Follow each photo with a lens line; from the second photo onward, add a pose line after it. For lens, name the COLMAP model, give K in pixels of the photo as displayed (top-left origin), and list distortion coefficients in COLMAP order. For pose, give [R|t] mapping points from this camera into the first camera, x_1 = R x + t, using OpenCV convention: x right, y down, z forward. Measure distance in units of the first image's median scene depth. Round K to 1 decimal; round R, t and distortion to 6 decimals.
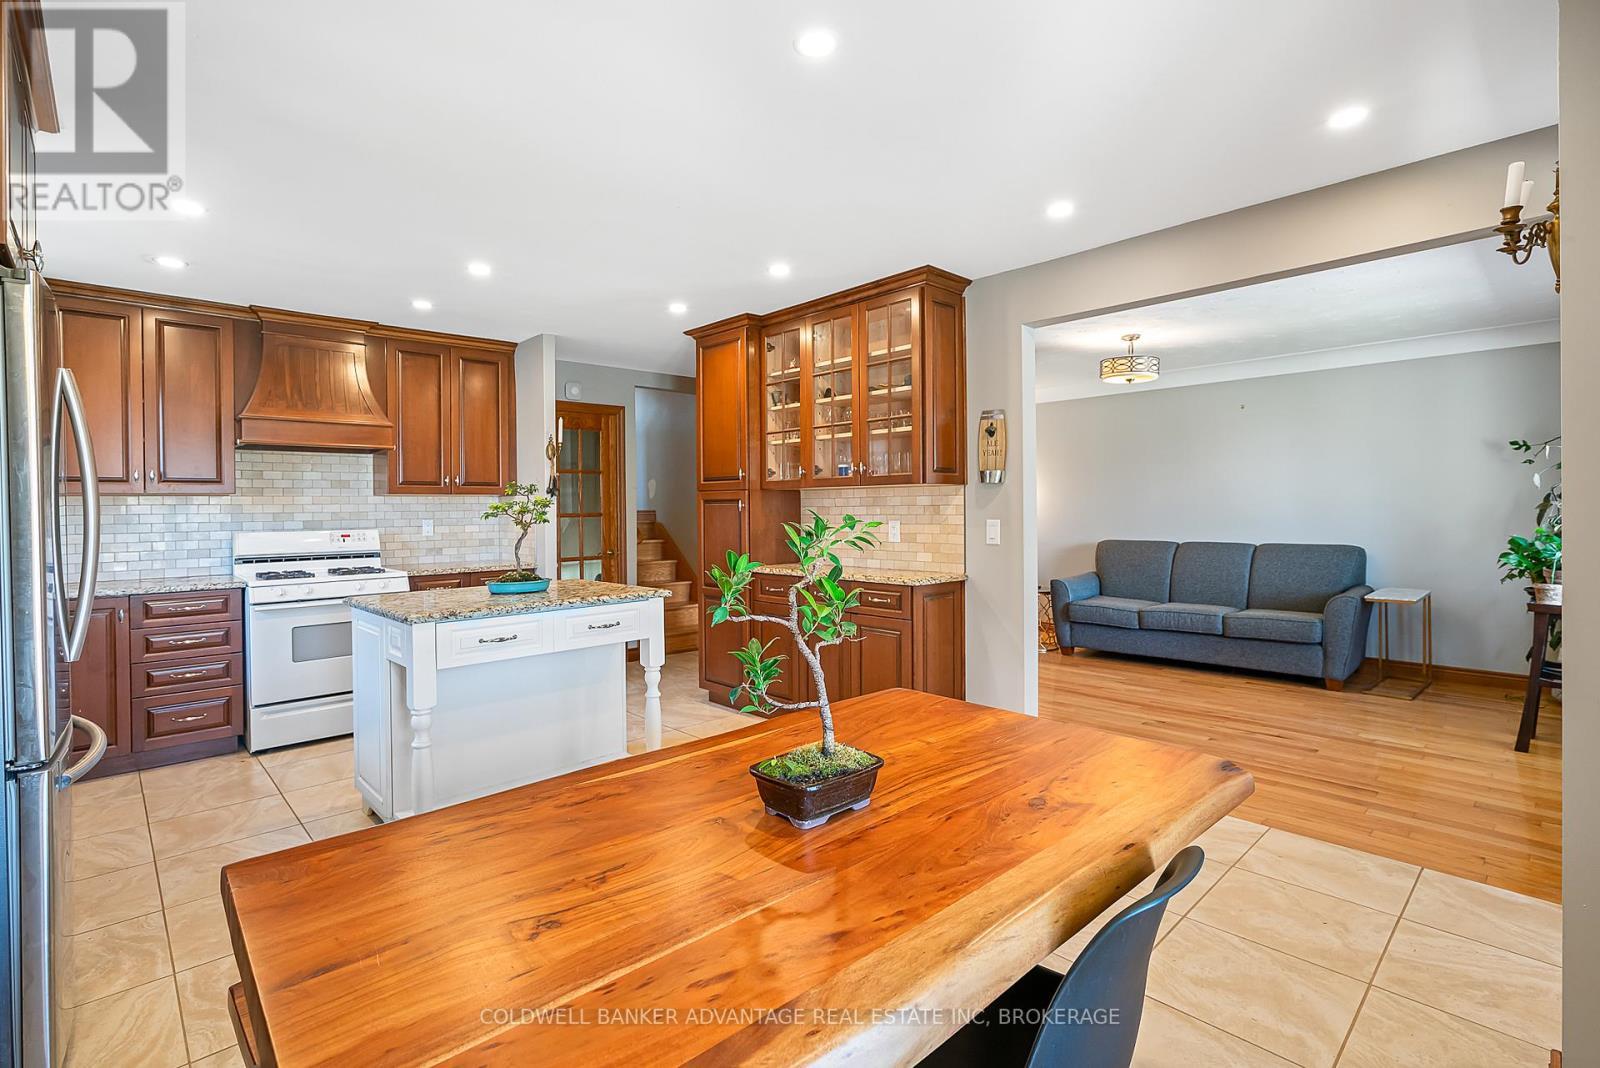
lens RADIAL K [[749.8, 0, 794.1], [0, 749.8, 523.3], [0, 0, 1]] dist [-0.004940, -0.000024]
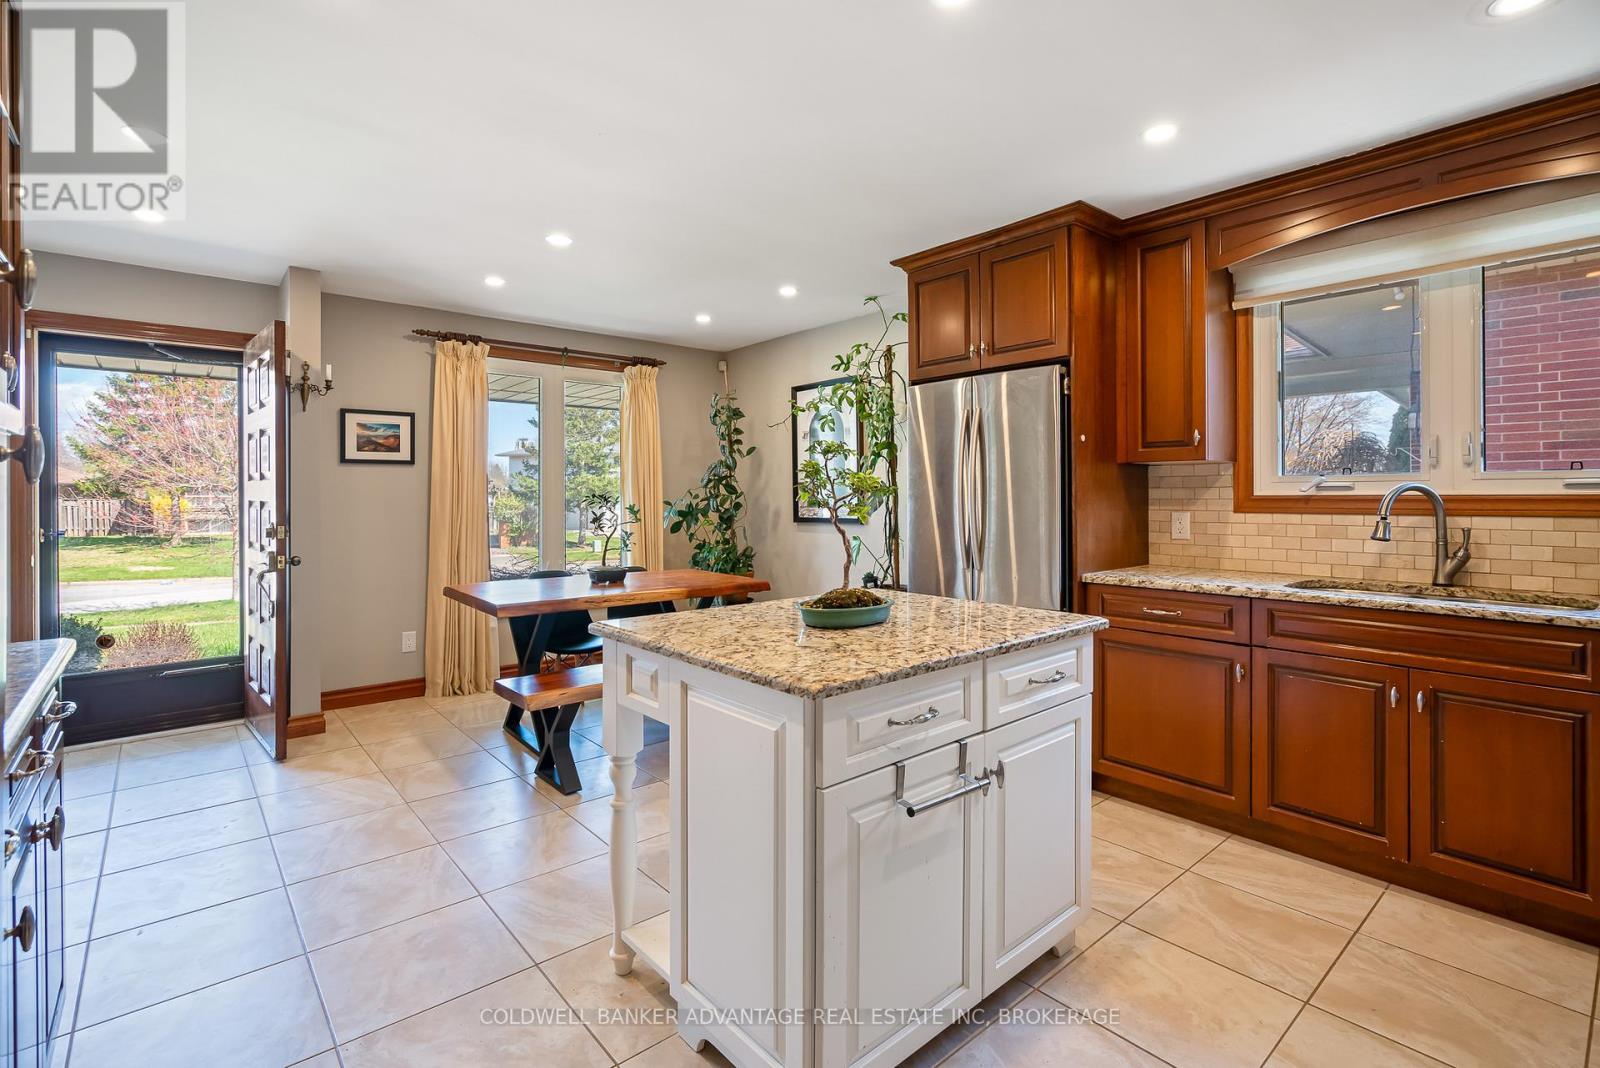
lens RADIAL K [[749.8, 0, 816.4], [0, 749.8, 498.7], [0, 0, 1]] dist [-0.004940, -0.000024]
pose [[-0.999543, 0.007150, 0.029381, -0.324410], [0.007656, 0.999824, 0.017137, -0.009560], [-0.029254, 0.017354, -0.999421, 1.403030]]
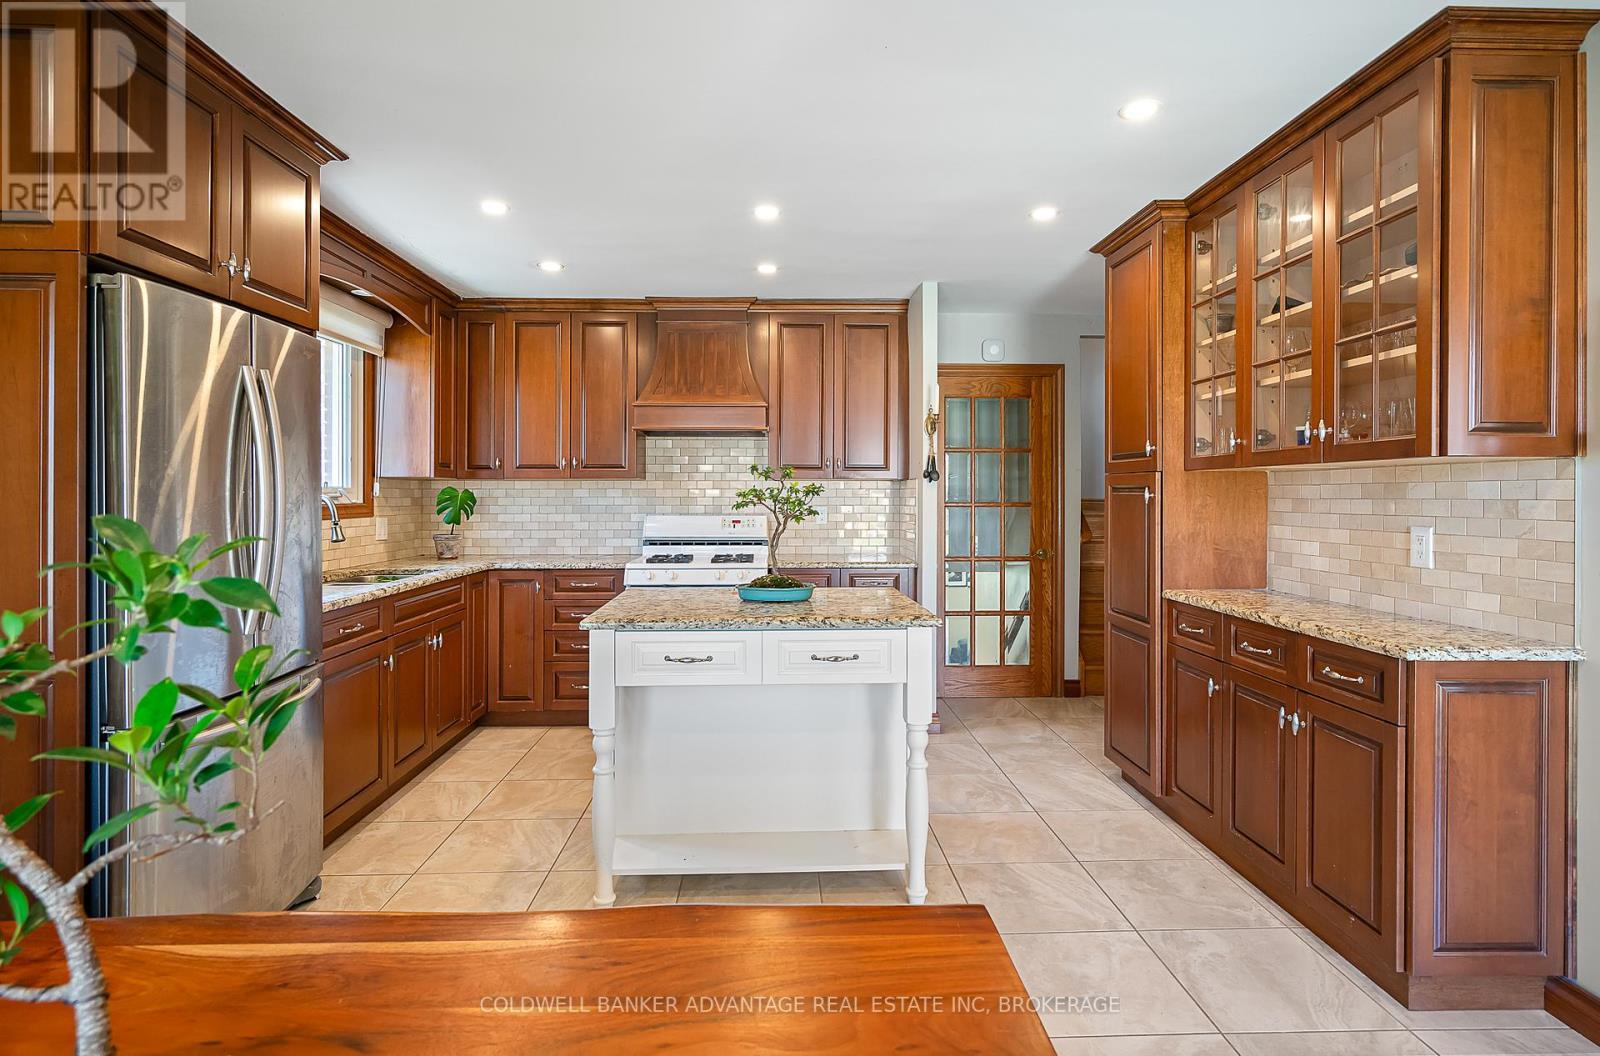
lens RADIAL K [[830.4, 0, 792.4], [0, 830.4, 504.4], [0, 0, 1]] dist [0.007335, 0.002600]
pose [[0.755968, 0.019153, -0.654328, 0.204378], [-0.023382, 0.999724, 0.002249, -0.012184], [0.654190, 0.013600, 0.756208, 0.292108]]
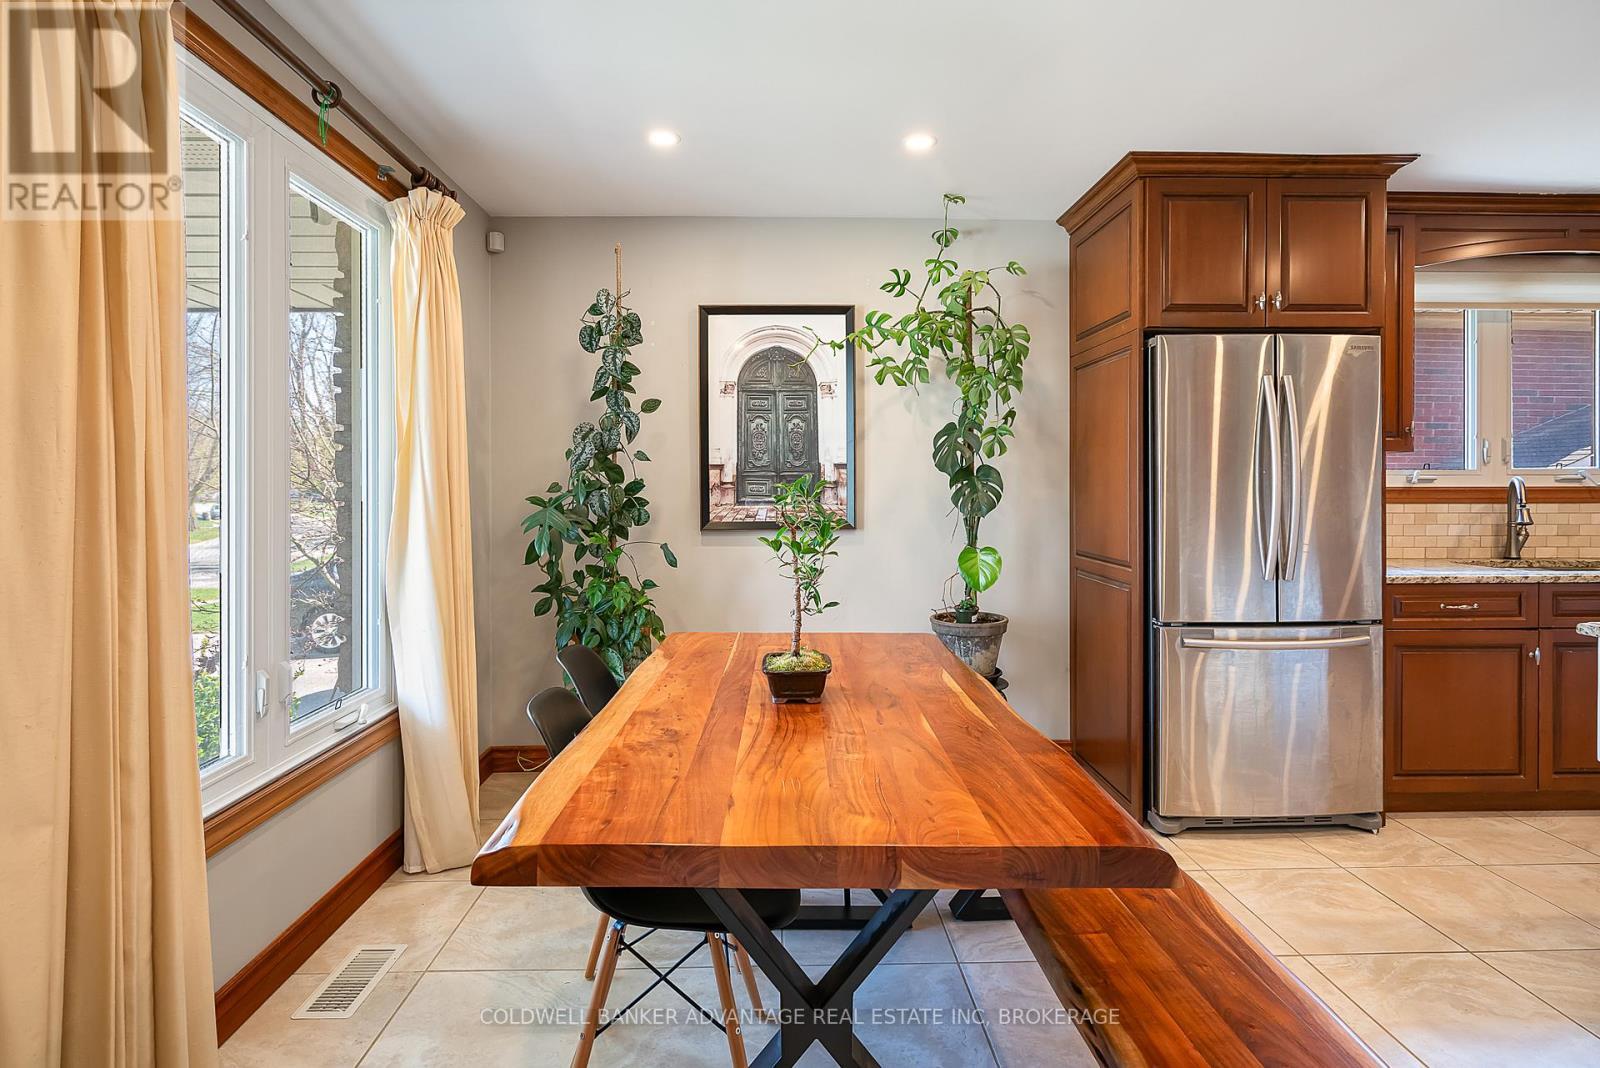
lens RADIAL K [[749.8, 0, 788.9], [0, 749.8, 493.7], [0, 0, 1]] dist [-0.004940, -0.000024]
pose [[-0.662543, 0.013390, -0.748904, 0.339878], [-0.005259, 0.999732, 0.022528, -0.003500], [0.749005, 0.018864, -0.662296, 0.617443]]
